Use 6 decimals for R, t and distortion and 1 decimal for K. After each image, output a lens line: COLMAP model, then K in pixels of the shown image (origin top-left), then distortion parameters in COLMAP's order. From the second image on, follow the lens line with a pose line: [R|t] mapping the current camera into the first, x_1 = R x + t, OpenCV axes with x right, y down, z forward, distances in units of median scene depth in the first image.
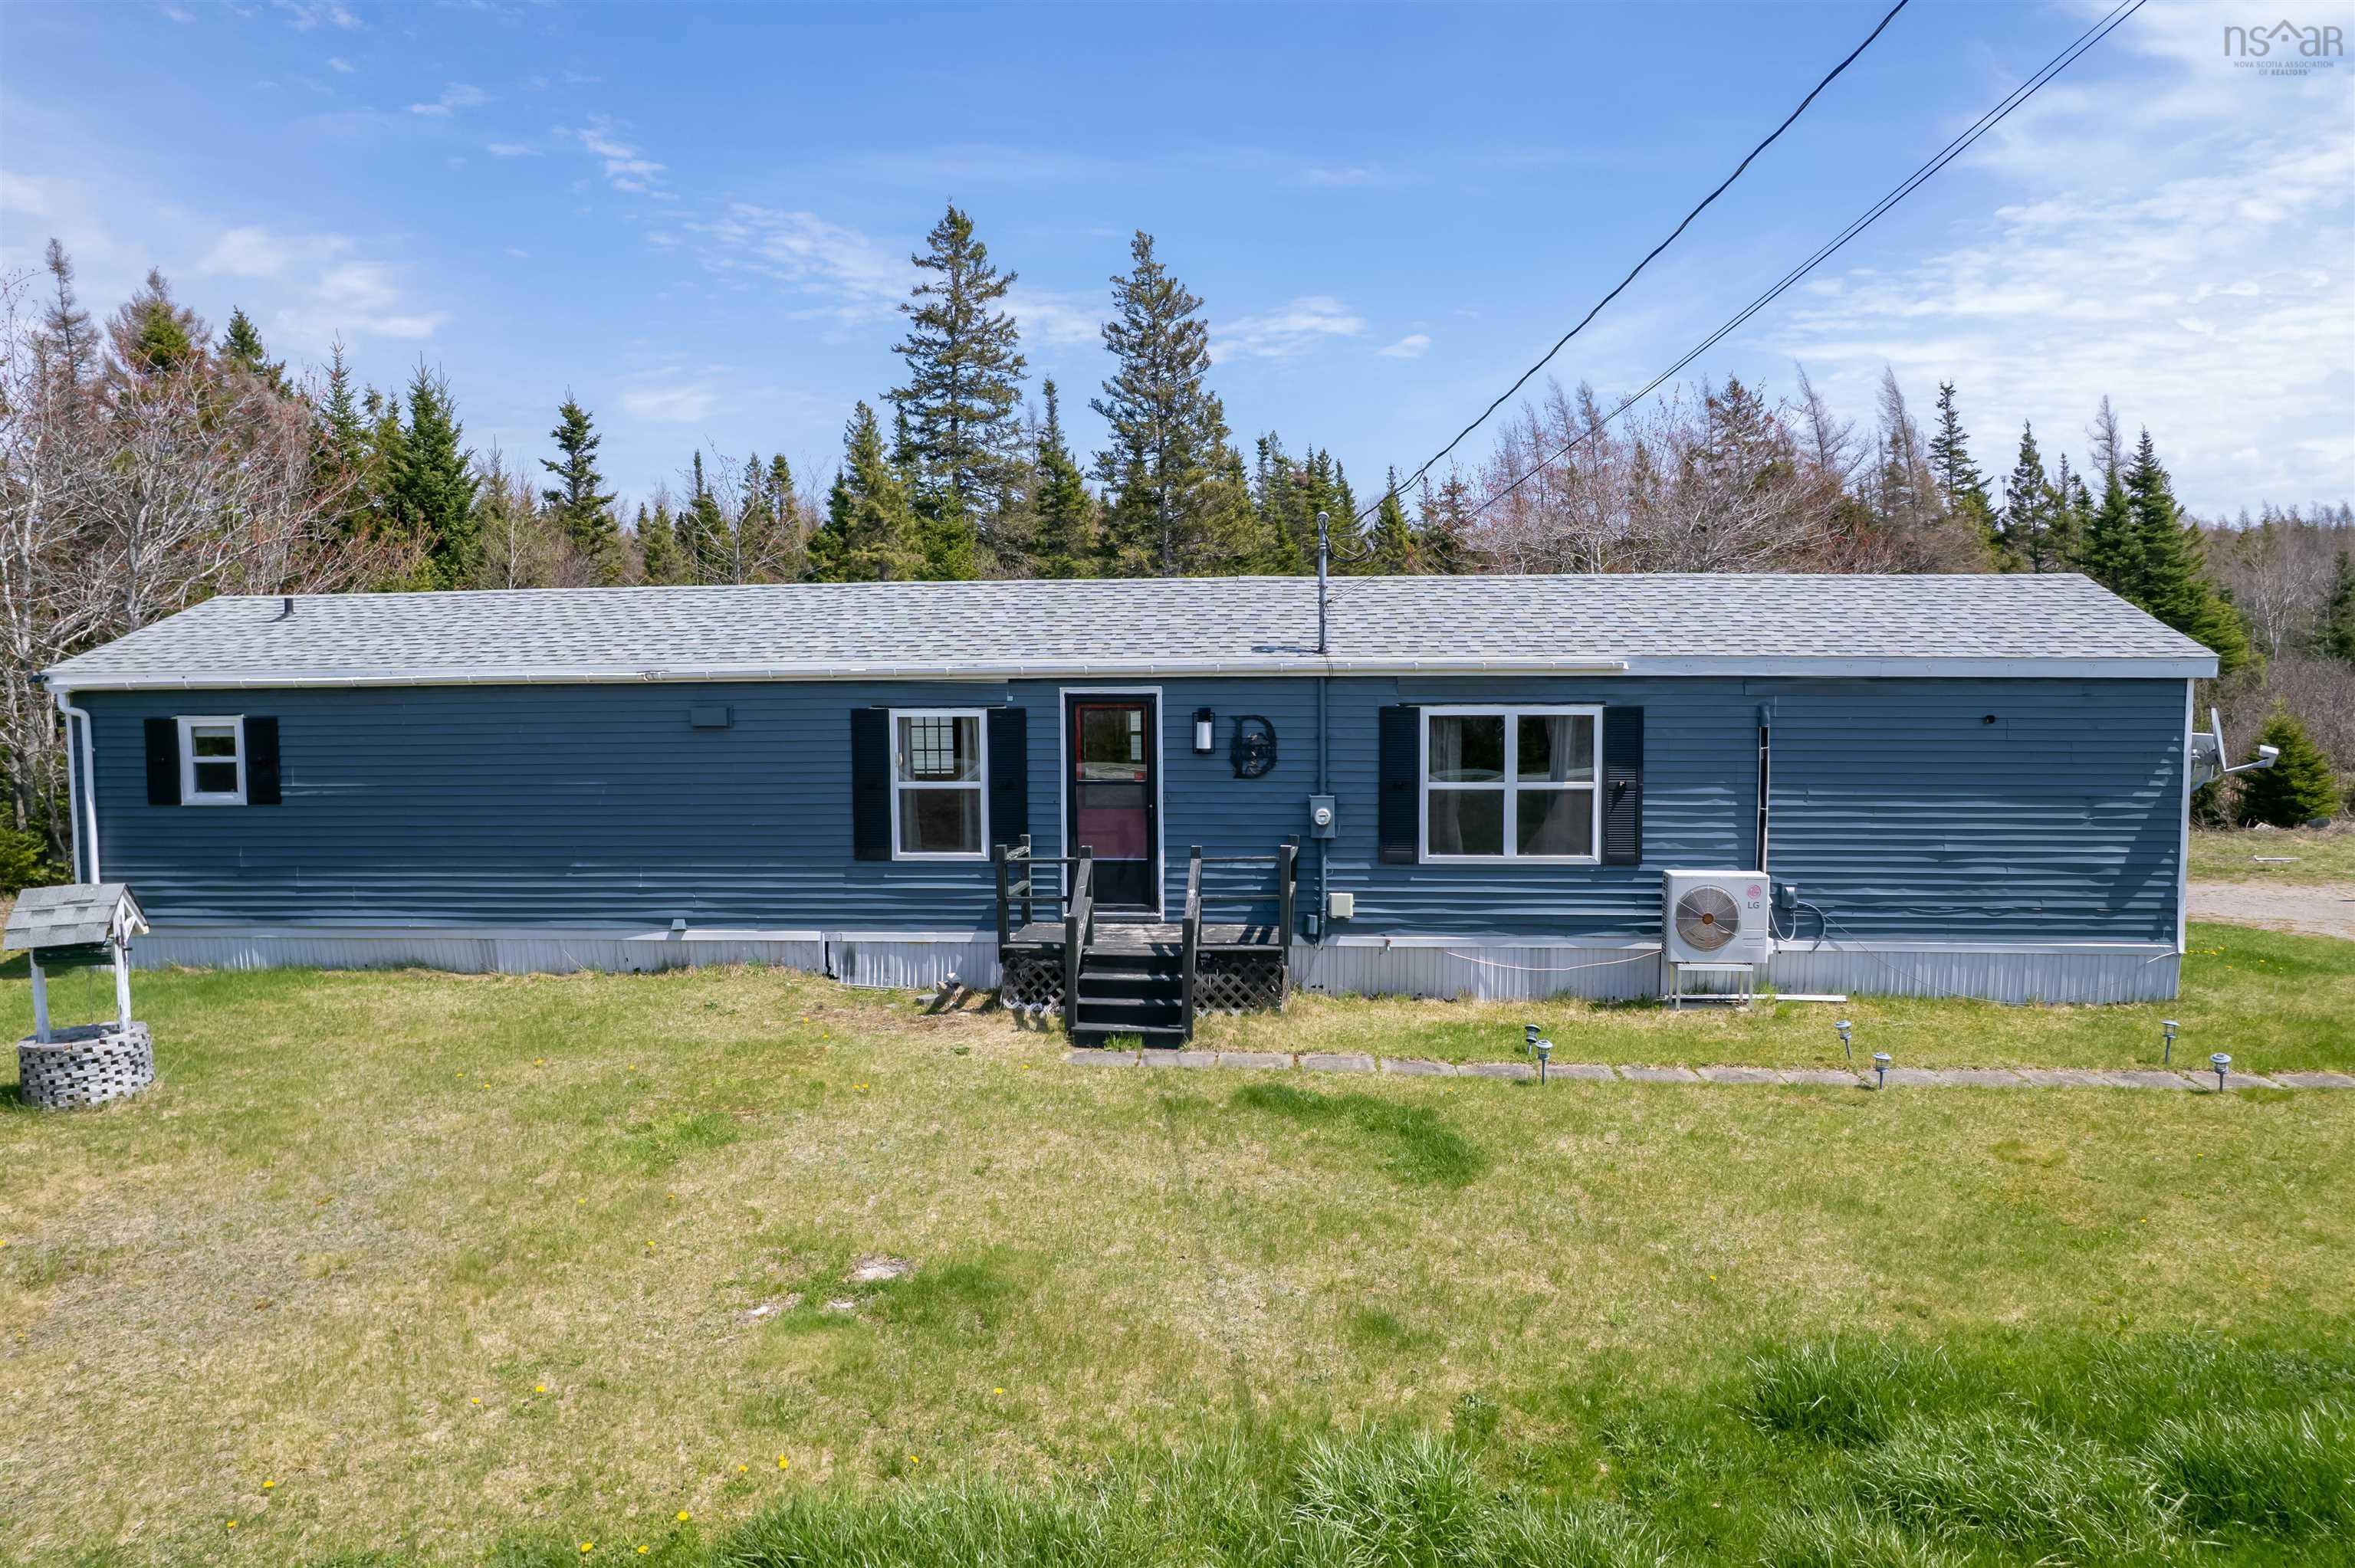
lens RADIAL K [[1550.5, 0, 1182.0], [0, 1550.5, 792.4], [0, 0, 1]] dist [-0.078540, 0.068961]
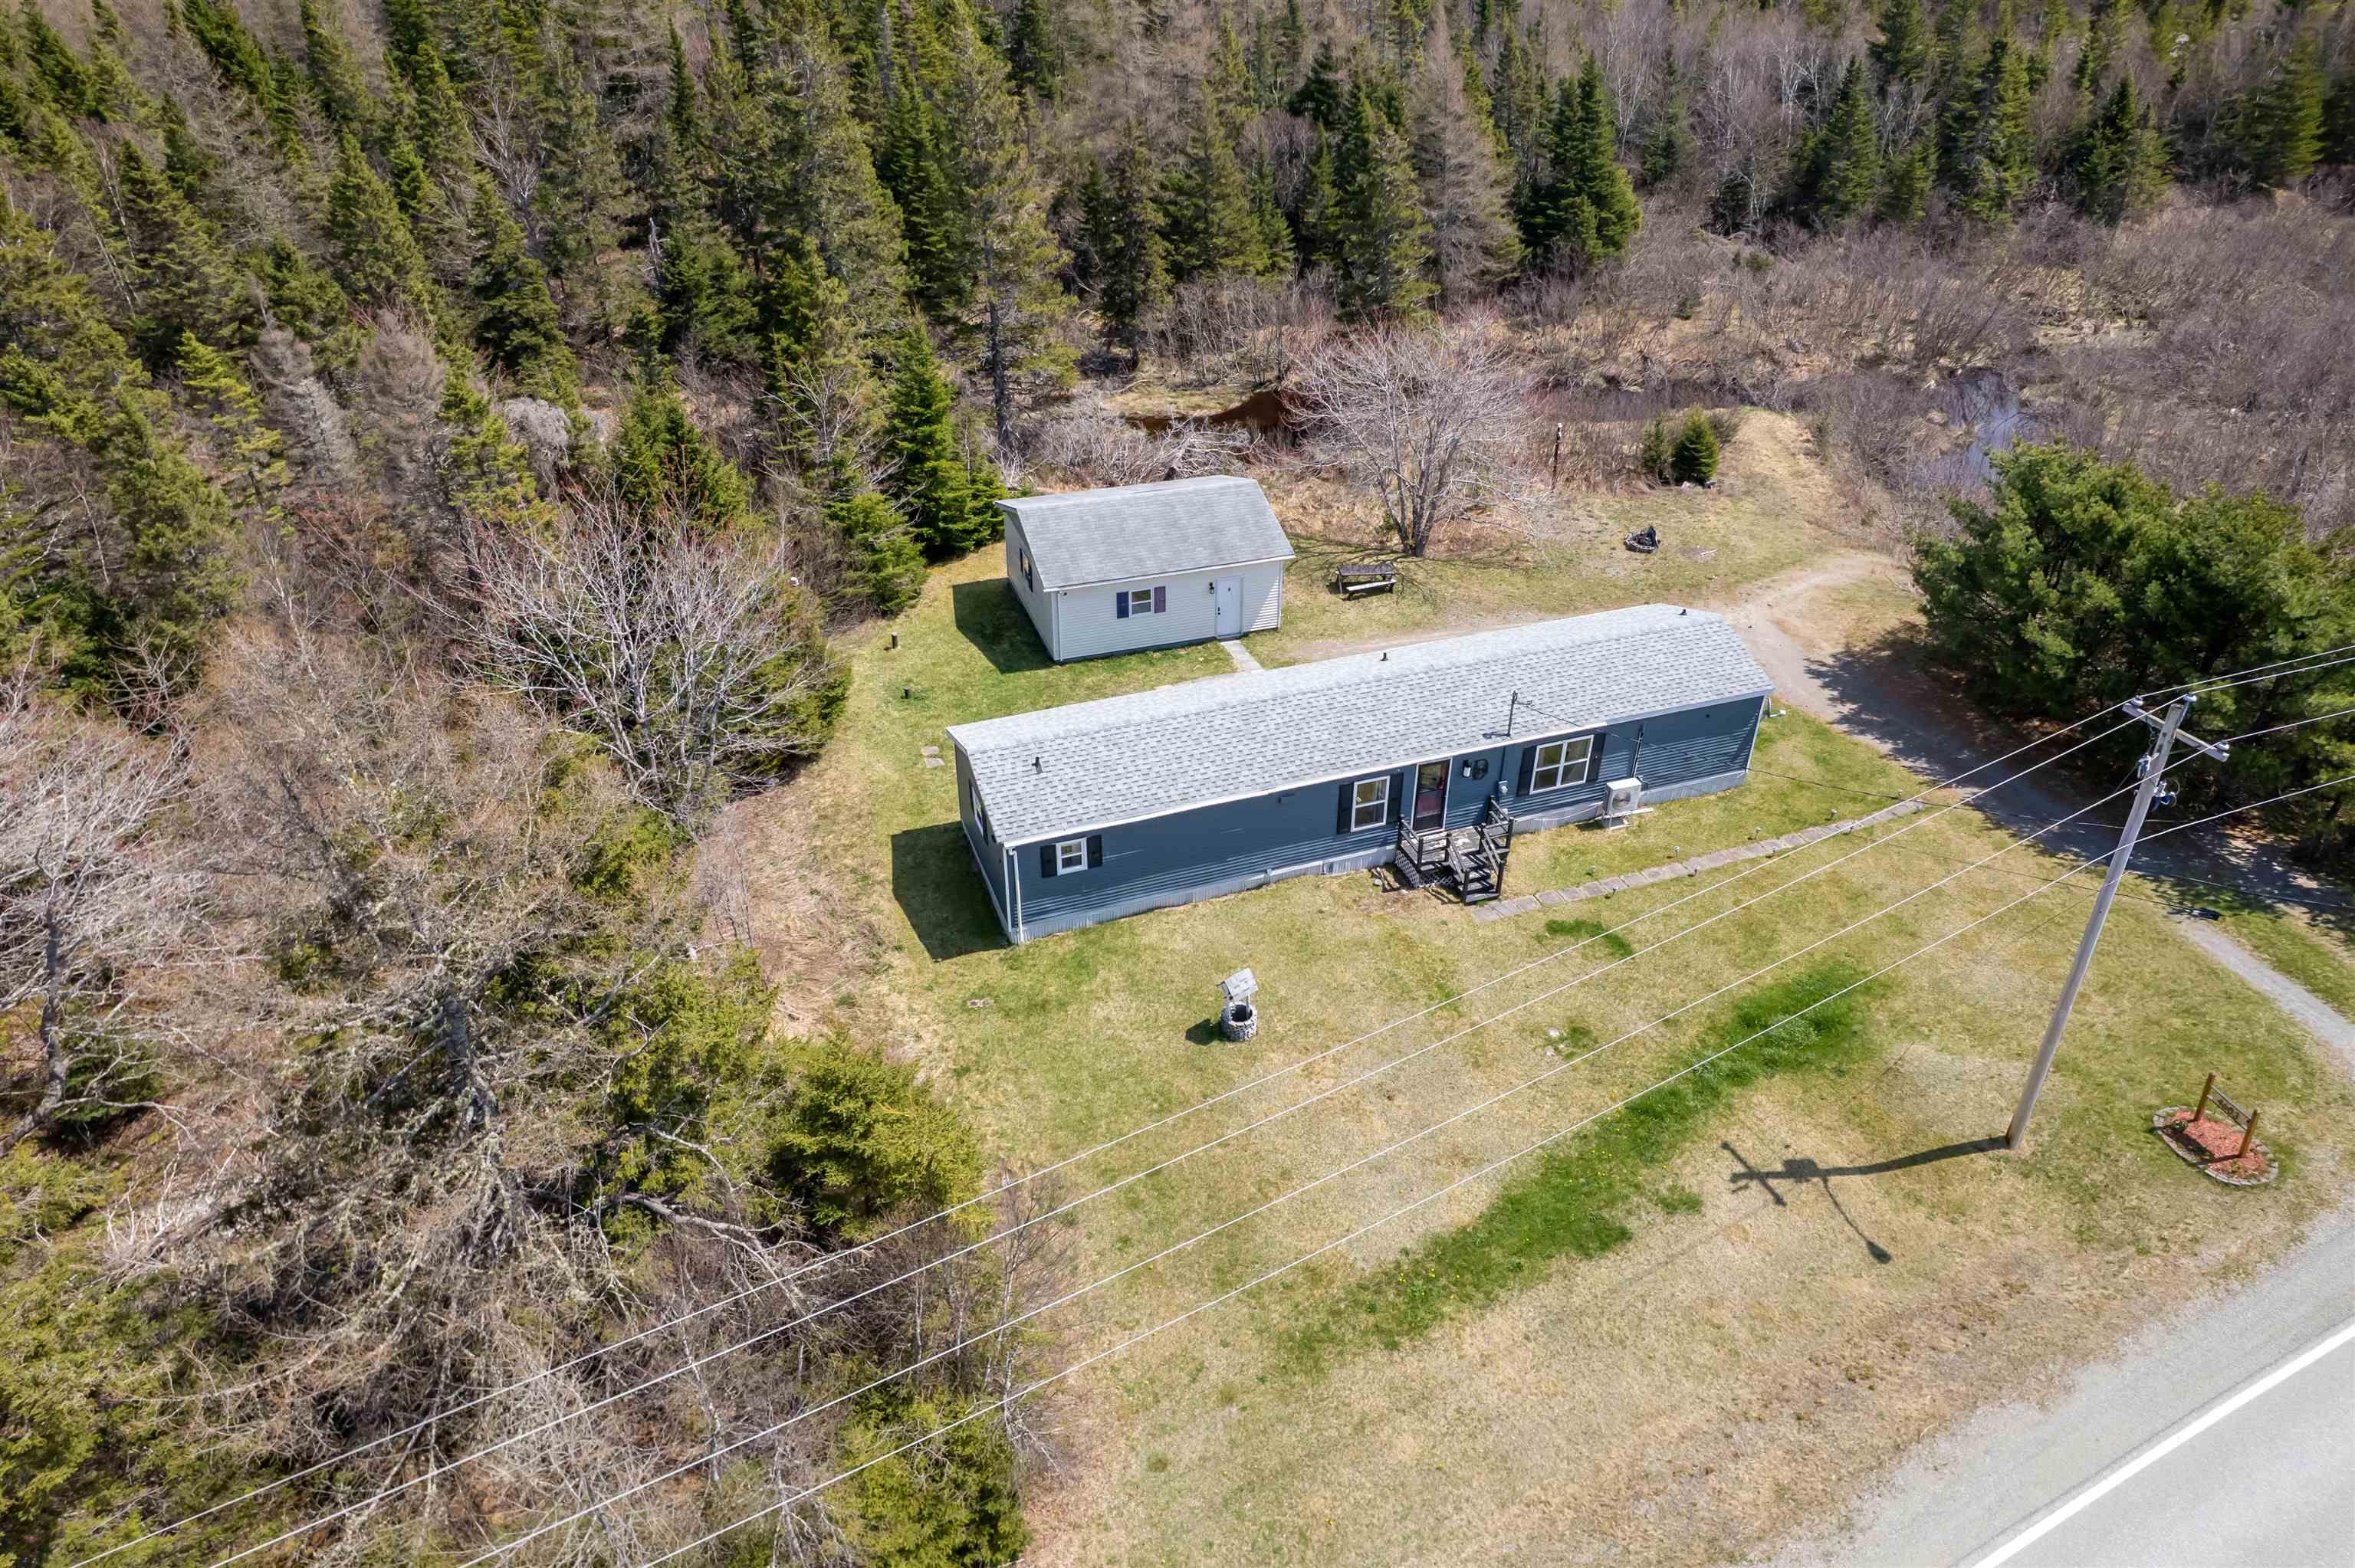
lens RADIAL K [[1550.5, 0, 1182.0], [0, 1550.5, 792.4], [0, 0, 1]] dist [-0.078540, 0.068961]
pose [[0.903949, -0.221585, 0.365754, -1.418579], [0.019052, 0.875303, 0.483199, -1.307198], [-0.427216, -0.429819, 0.795451, -0.918379]]
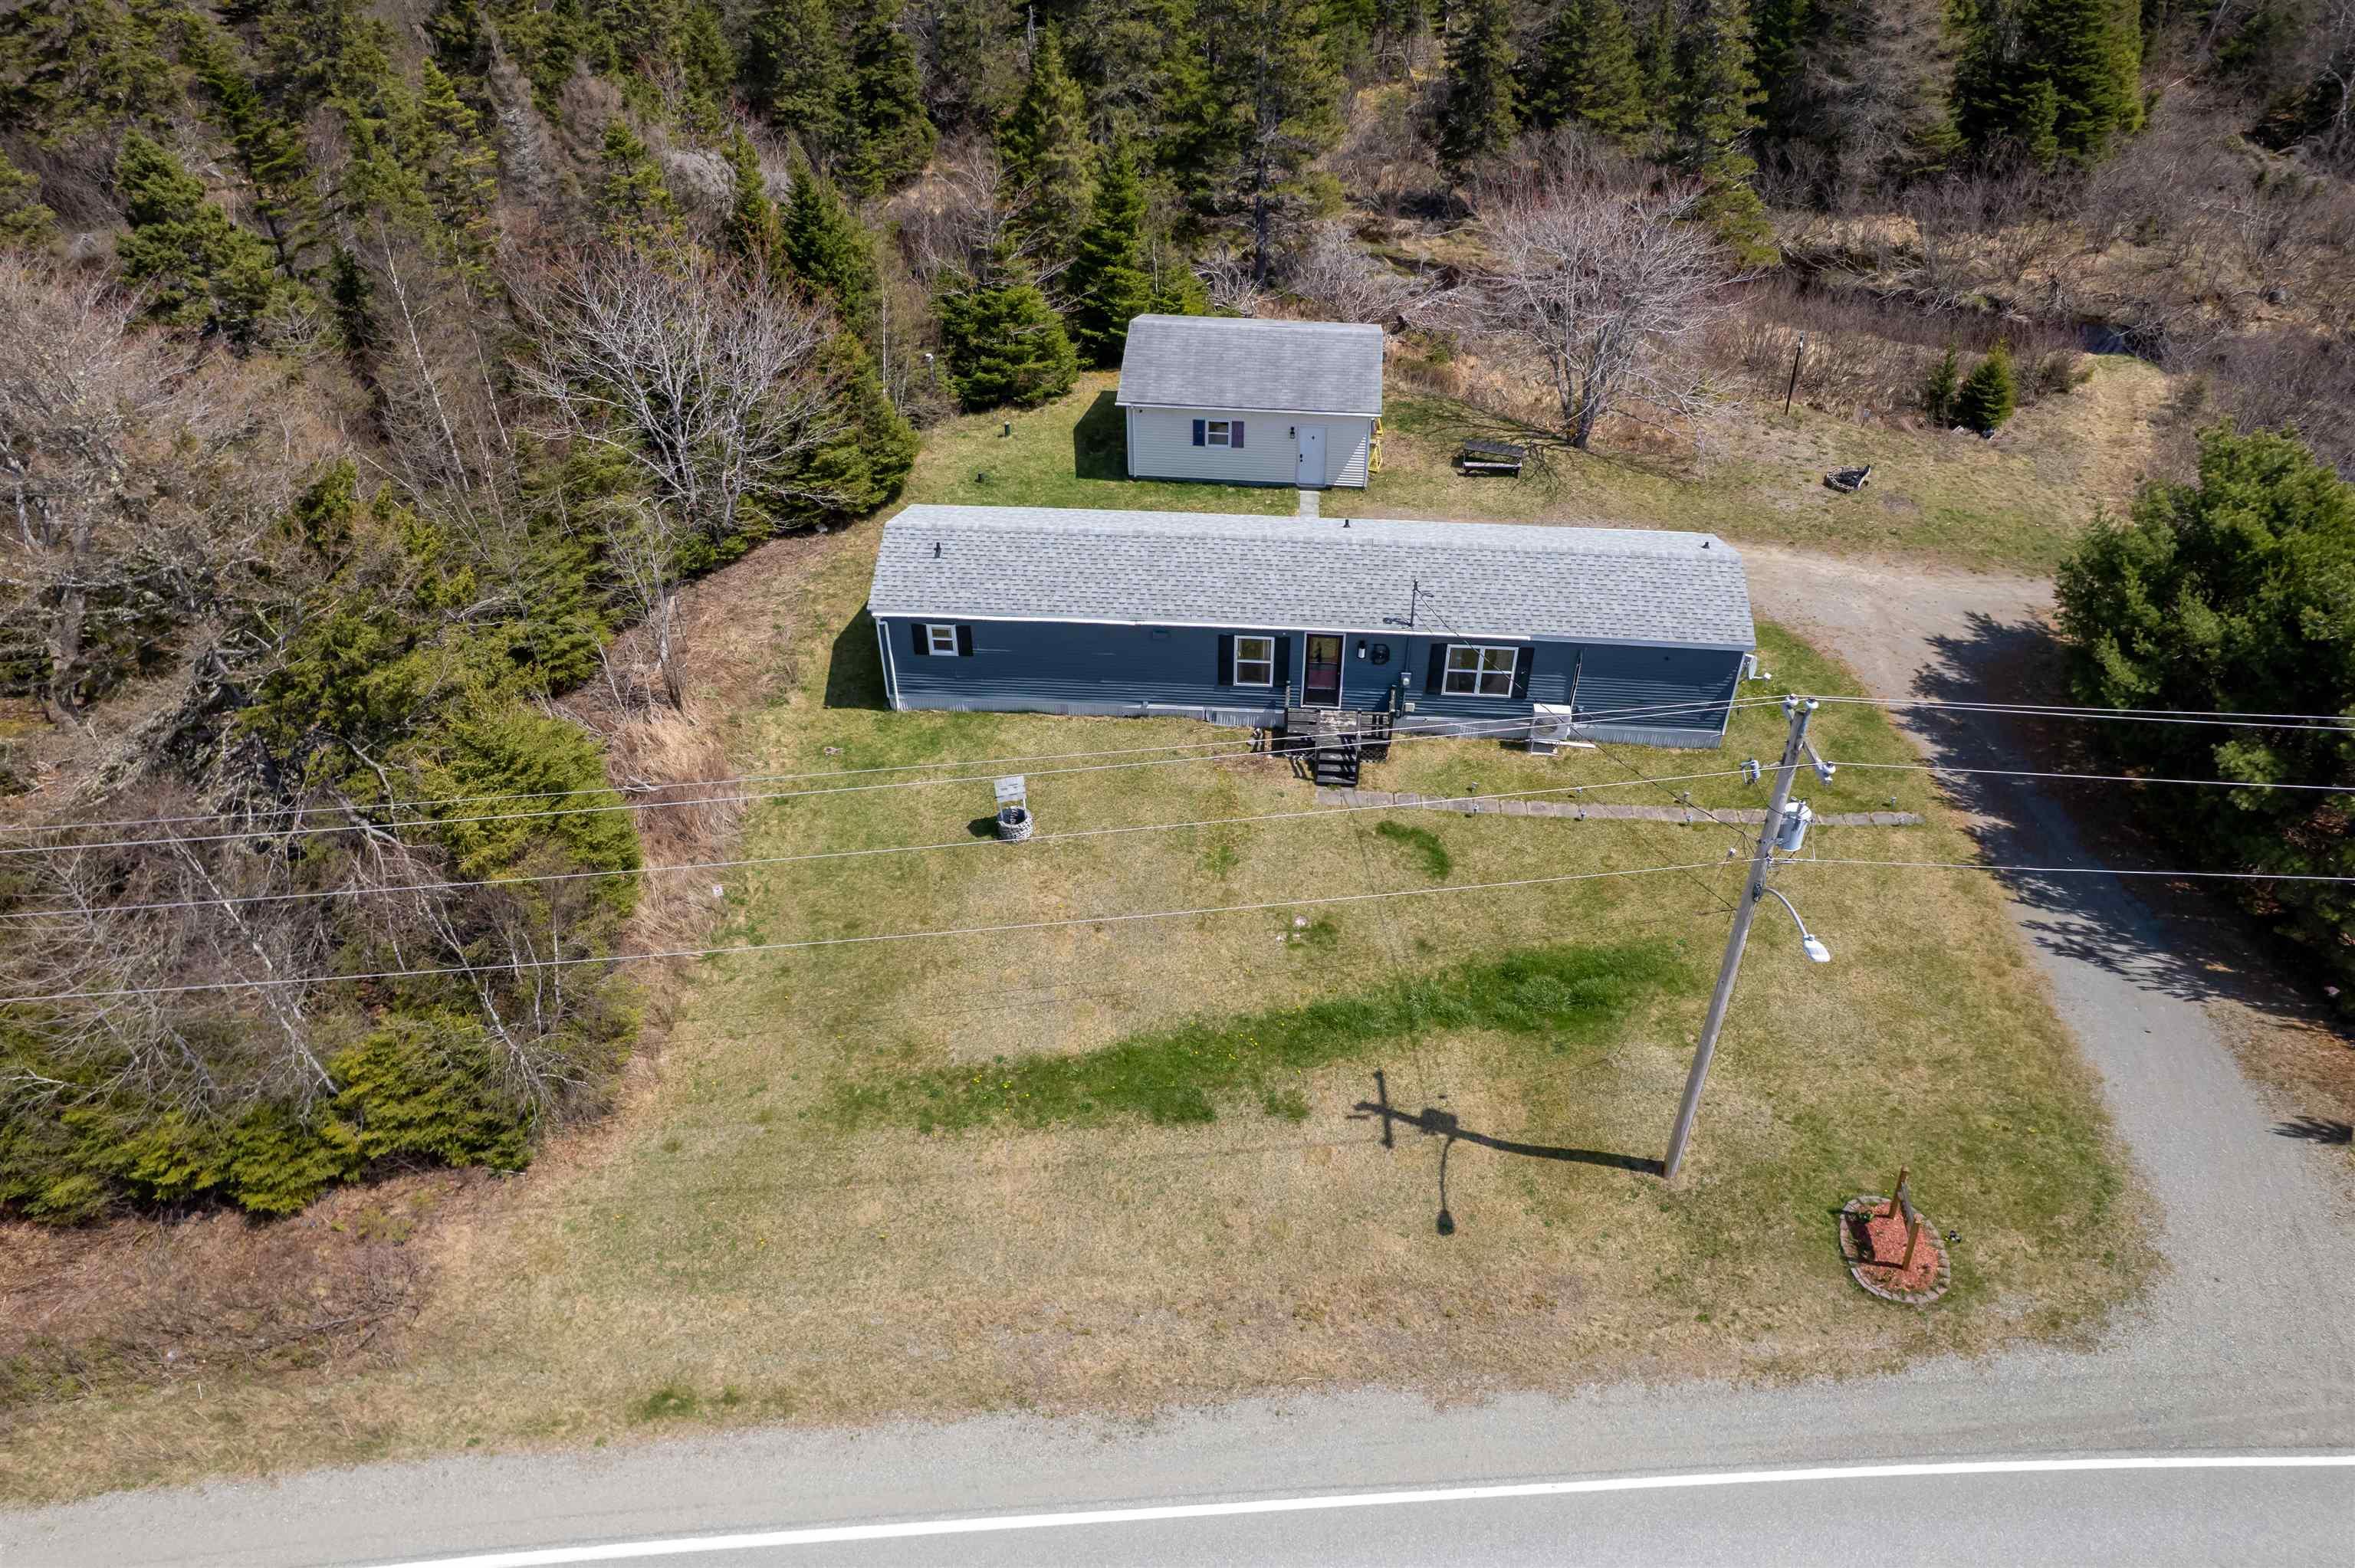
lens RADIAL K [[1550.5, 0, 1182.0], [0, 1550.5, 792.4], [0, 0, 1]] dist [-0.078540, 0.068961]
pose [[0.999866, -0.002541, 0.016192, -0.328062], [-0.007035, 0.825737, 0.564011, -1.298696], [-0.014804, -0.564049, 0.825608, -1.245377]]
